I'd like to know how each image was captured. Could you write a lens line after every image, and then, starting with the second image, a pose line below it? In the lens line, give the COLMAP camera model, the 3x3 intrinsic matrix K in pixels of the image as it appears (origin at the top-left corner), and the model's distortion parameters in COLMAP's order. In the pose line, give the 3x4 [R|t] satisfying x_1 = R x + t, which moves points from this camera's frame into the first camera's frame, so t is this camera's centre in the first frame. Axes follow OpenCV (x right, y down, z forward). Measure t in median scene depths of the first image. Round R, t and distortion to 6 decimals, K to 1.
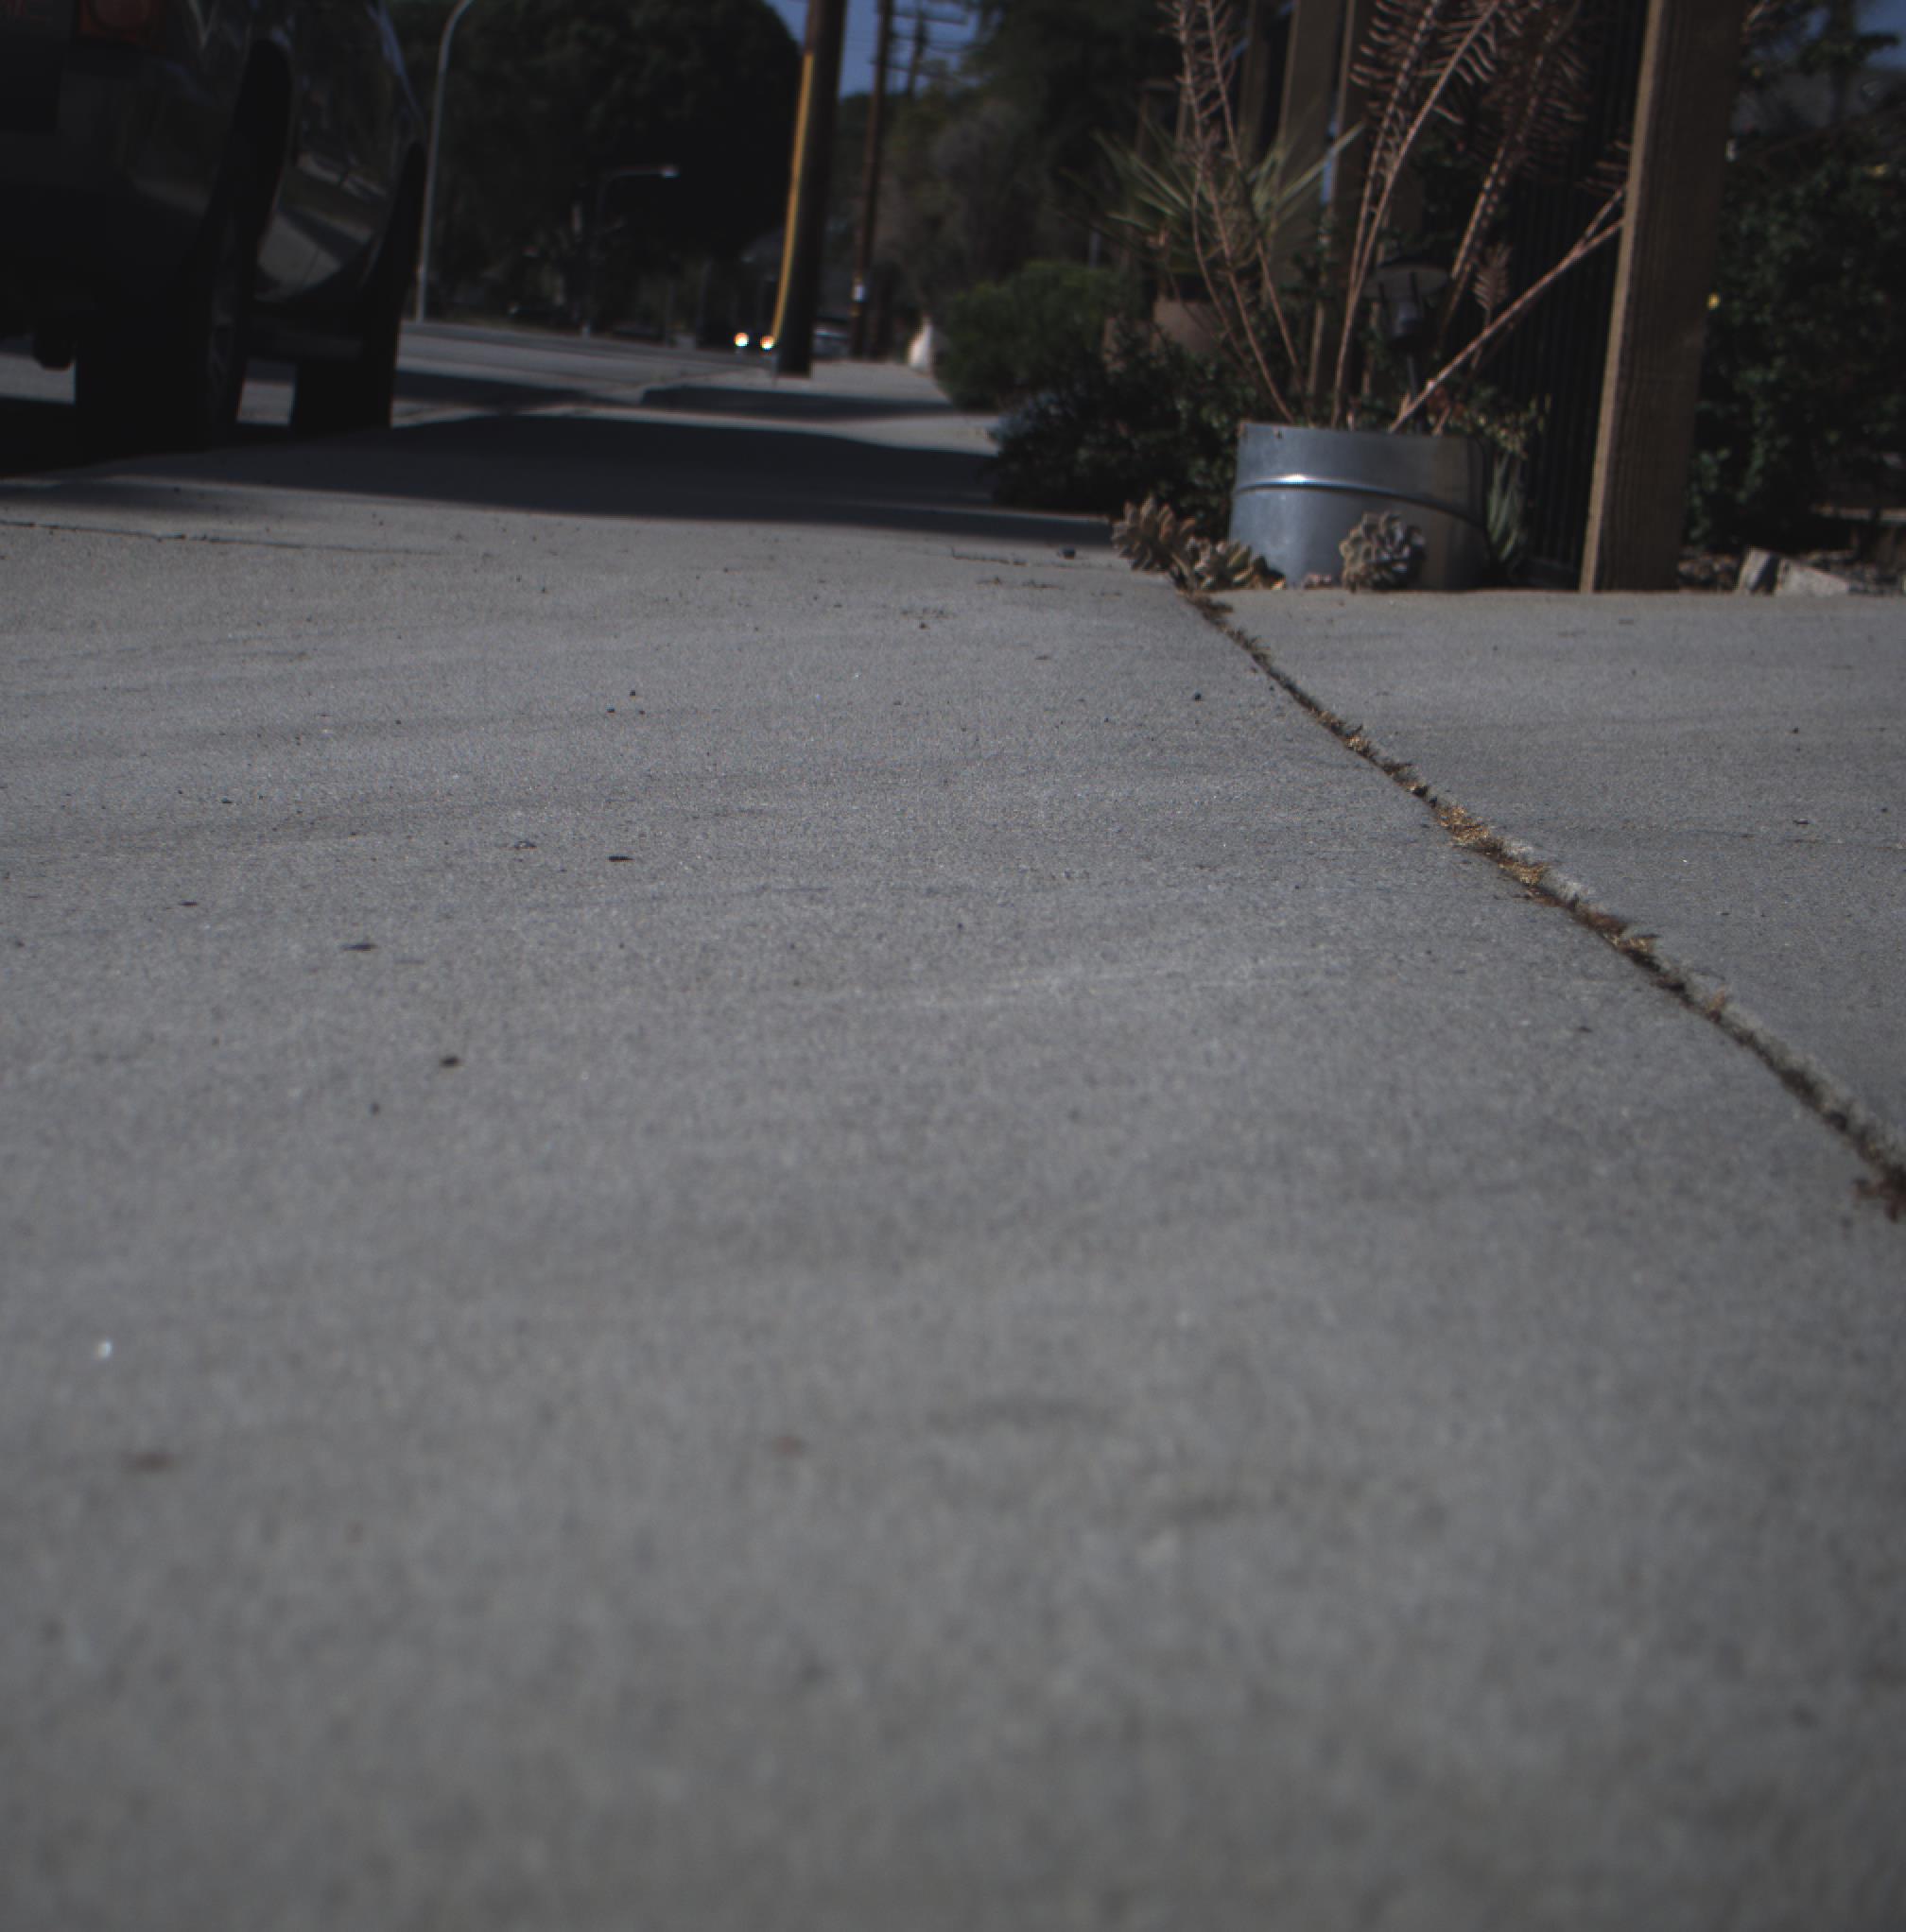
lens RADIAL K [[4322.3, 0, 710.9], [0, 4322.3, 964.7], [0, 0, 1]] dist [-0.179224, 0.820793]
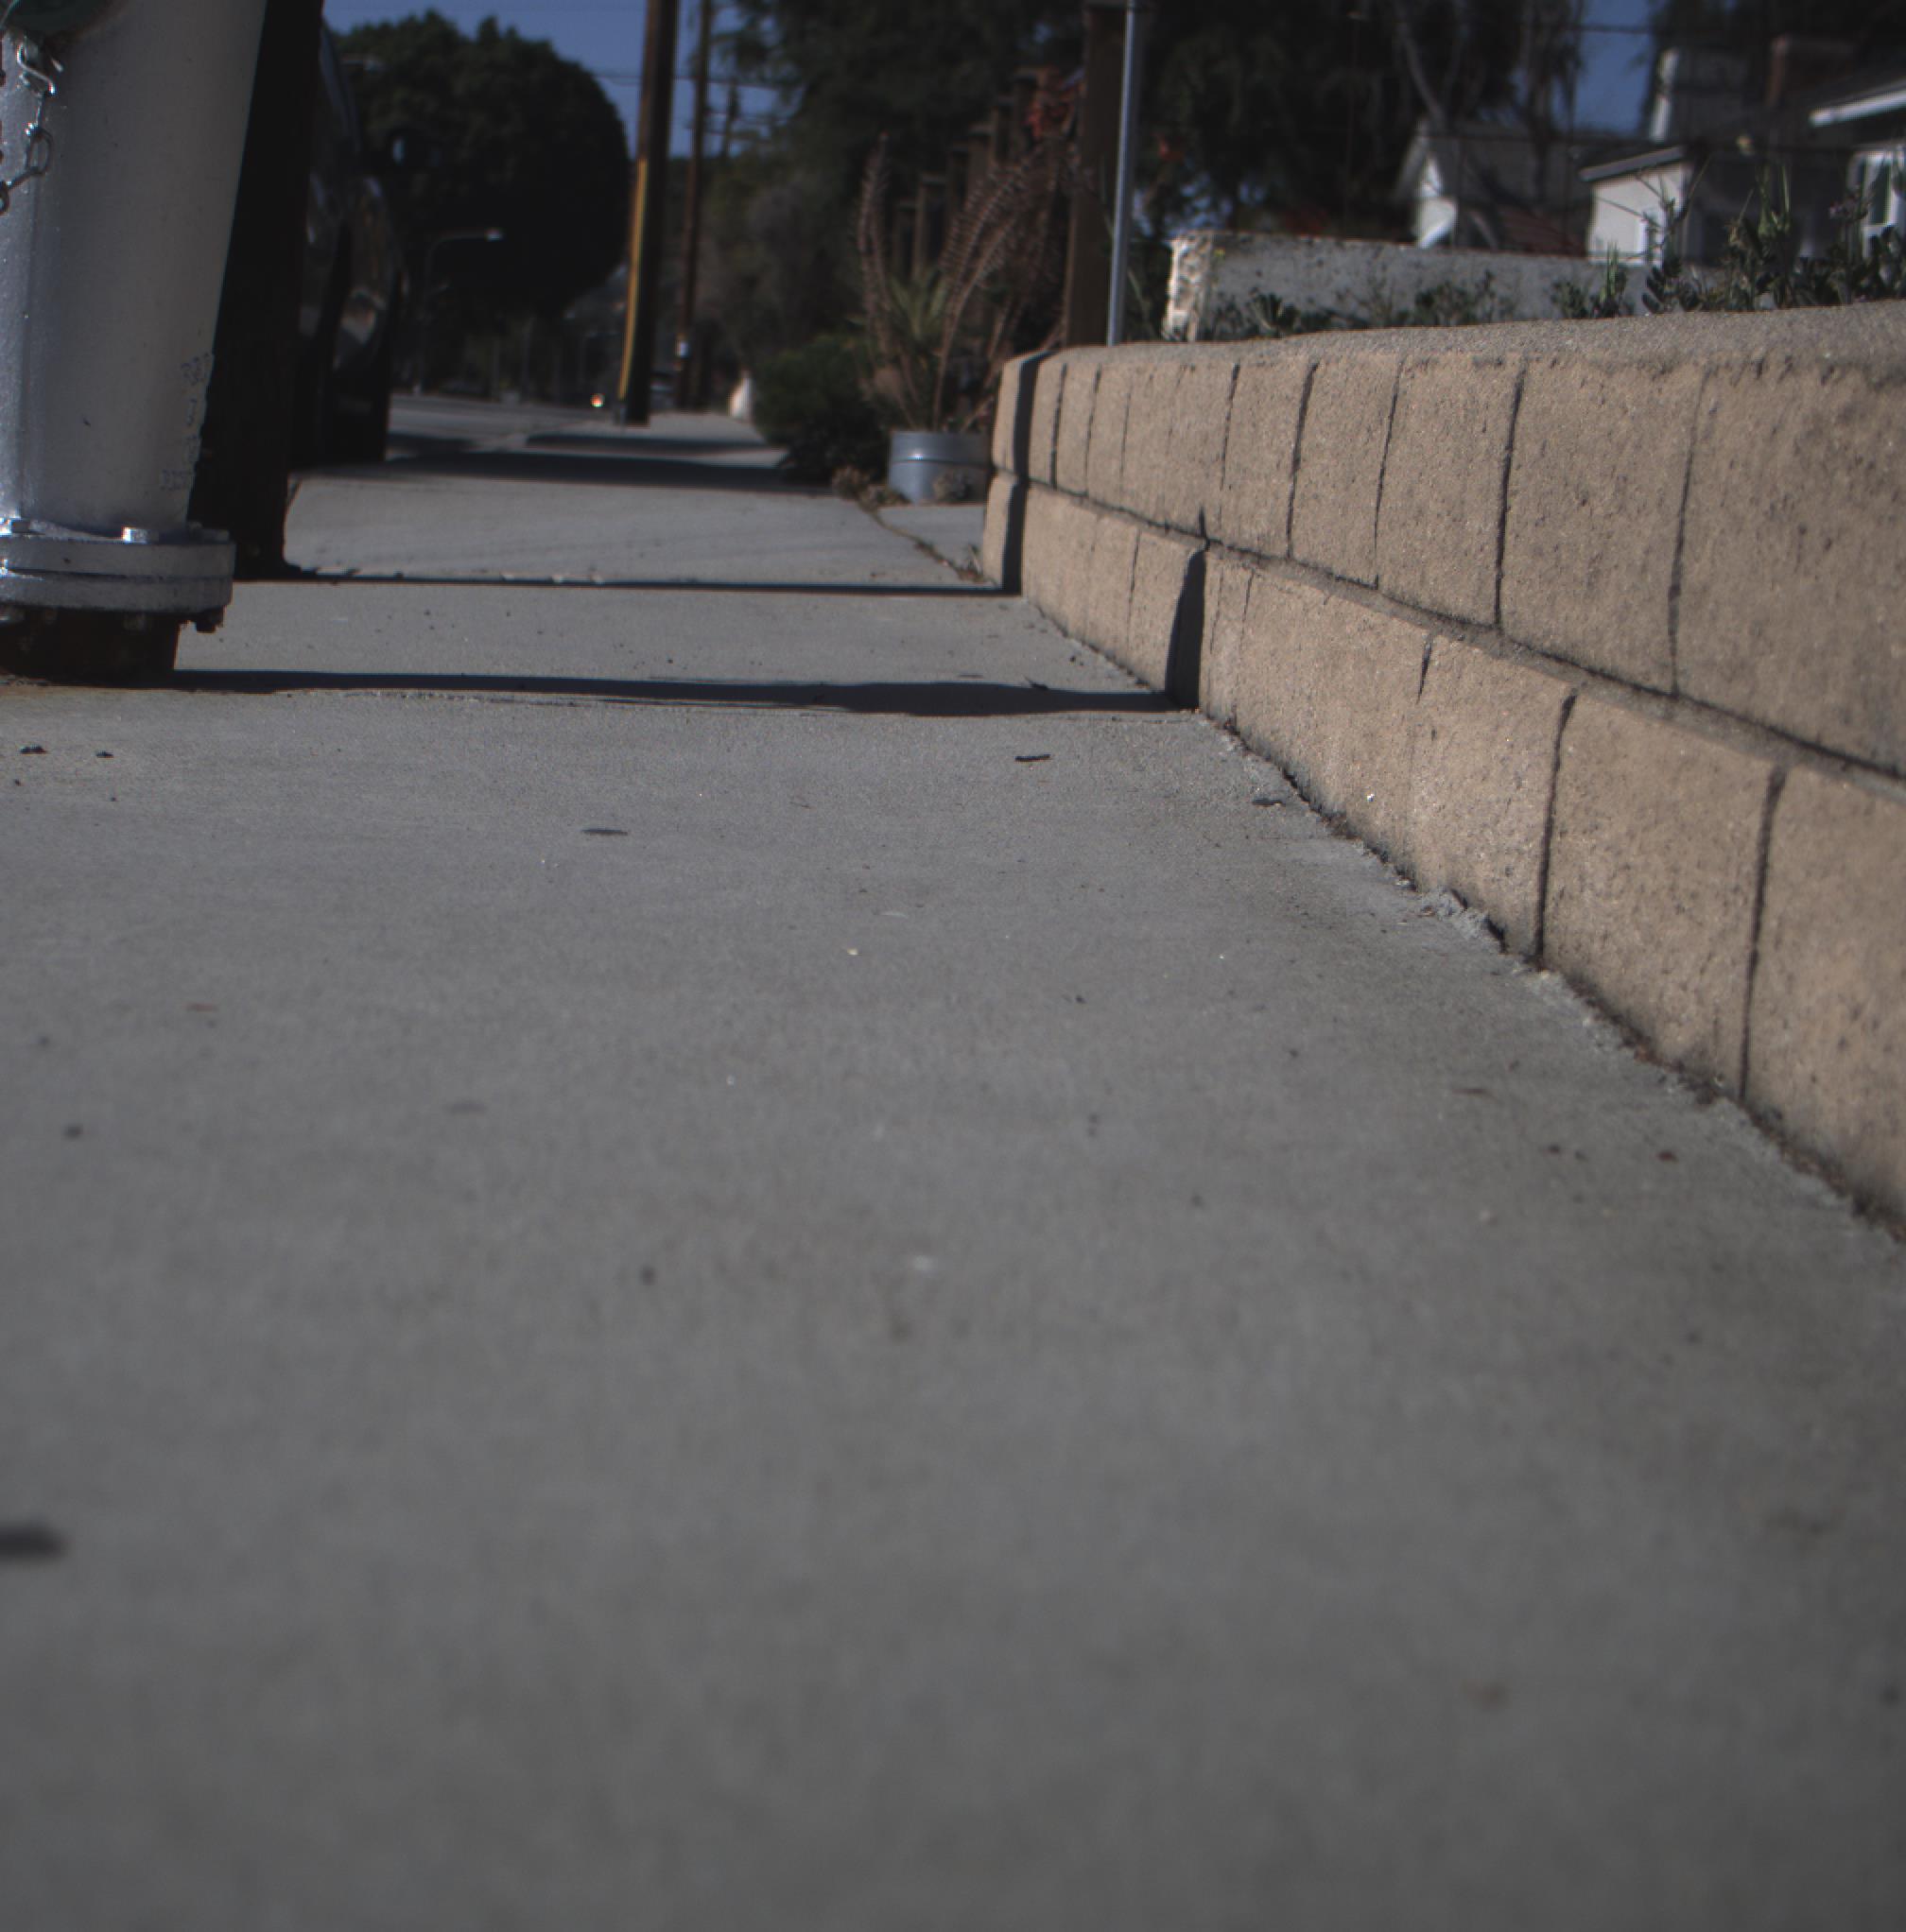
lens RADIAL K [[4322.3, 0, 710.9], [0, 4322.3, 964.7], [0, 0, 1]] dist [-0.179224, 0.820793]
pose [[0.998933, -0.026013, 0.038165, -0.025601], [0.026482, 0.999579, -0.011818, 0.076091], [-0.037841, 0.012816, 0.999202, -0.530842]]
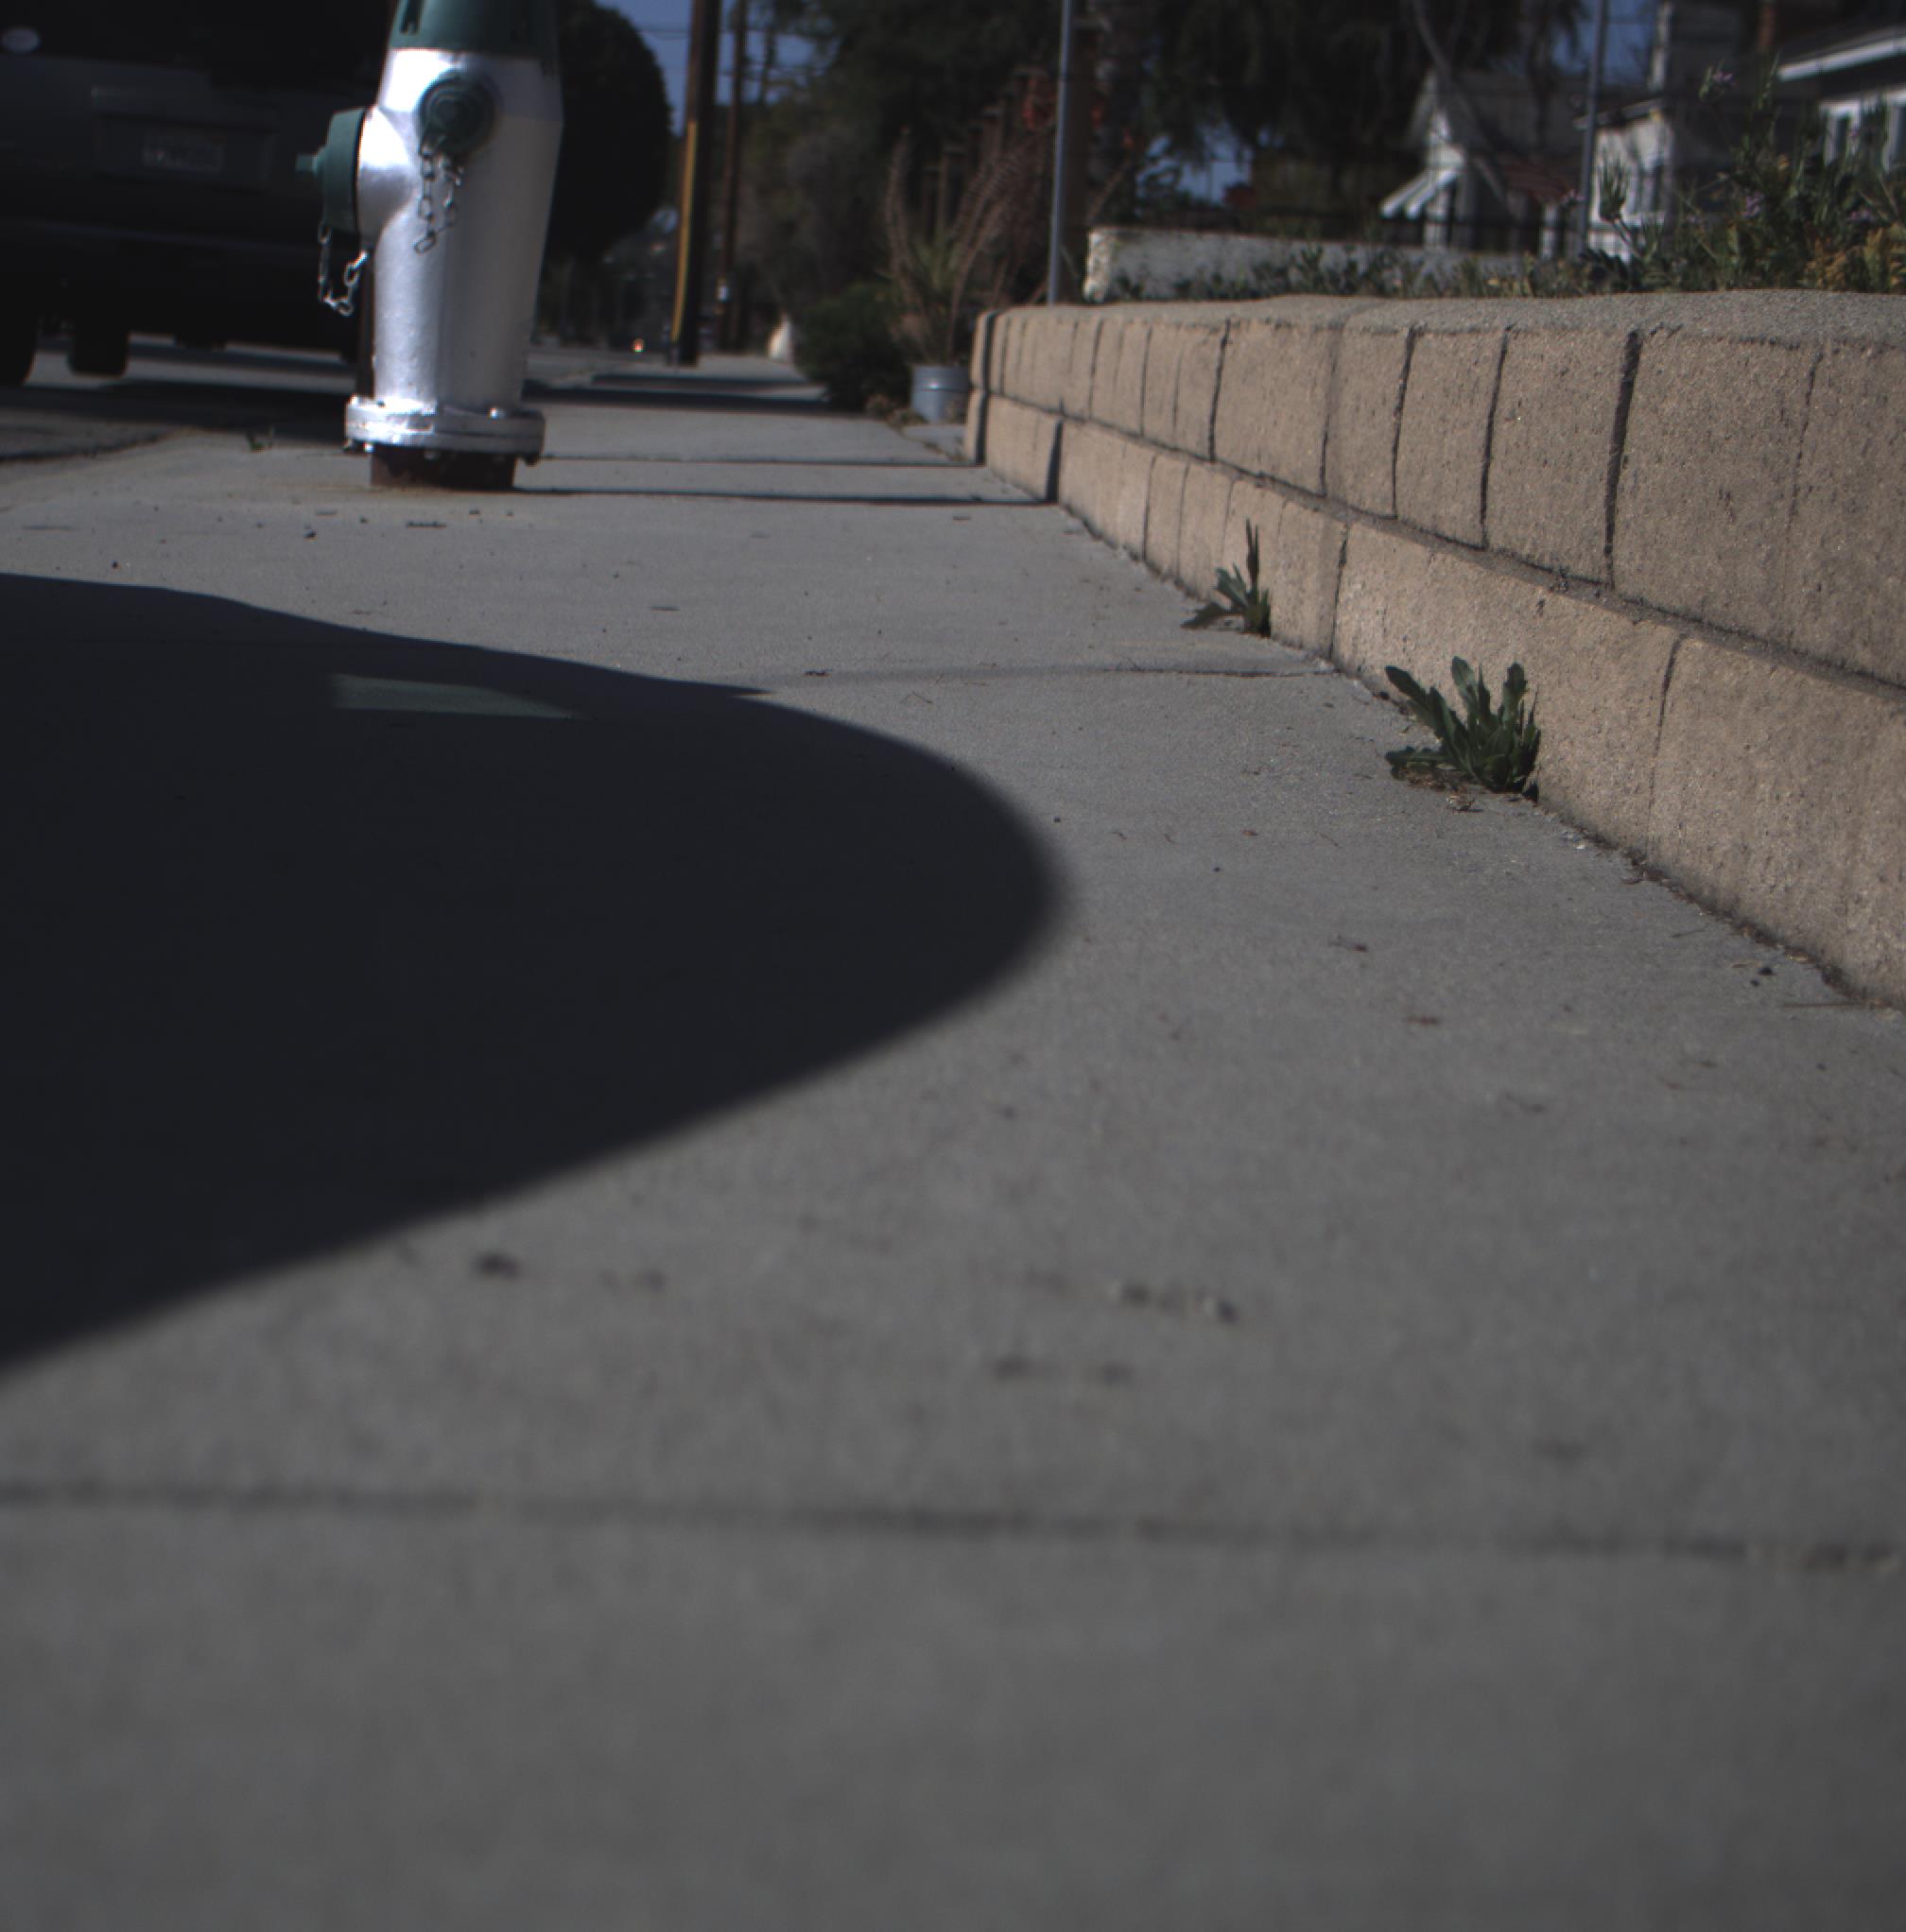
lens RADIAL K [[4322.3, 0, 710.9], [0, 4322.3, 964.7], [0, 0, 1]] dist [-0.179224, 0.820793]
pose [[0.999103, -0.031165, 0.028654, -0.043170], [0.031147, 0.999514, 0.001068, 0.113842], [-0.028673, -0.000174, 0.999589, -0.794598]]
